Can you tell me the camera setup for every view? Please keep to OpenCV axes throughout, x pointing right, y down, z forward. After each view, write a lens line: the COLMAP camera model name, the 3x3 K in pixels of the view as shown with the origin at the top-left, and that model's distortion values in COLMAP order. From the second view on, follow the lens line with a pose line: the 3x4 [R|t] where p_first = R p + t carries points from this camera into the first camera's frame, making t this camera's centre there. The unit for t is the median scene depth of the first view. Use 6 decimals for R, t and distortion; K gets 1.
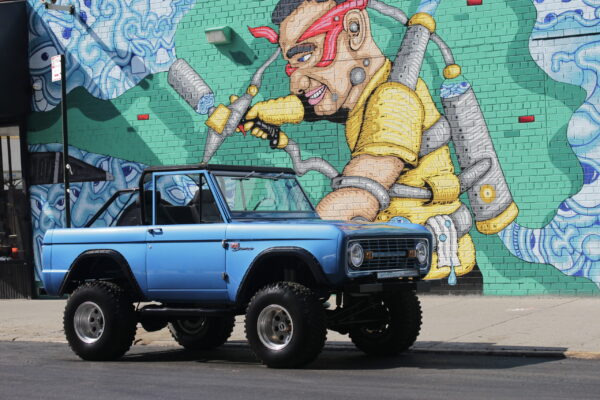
lens RADIAL K [[1669.1, 0, 300.0], [0, 1669.1, 200.0], [0, 0, 1]] dist [0.711562, -0.040356]
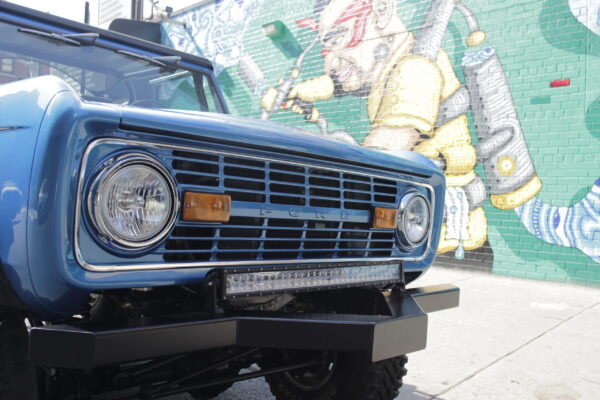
lens RADIAL K [[560.3, 0, 300.0], [0, 560.3, 200.0], [0, 0, 1]] dist [-0.013347, -0.001588]
pose [[0.983149, 0.075269, -0.166591, 0.050779], [-0.073978, 0.997162, 0.013953, 0.018783], [0.167169, -0.001393, 0.985927, 0.658335]]
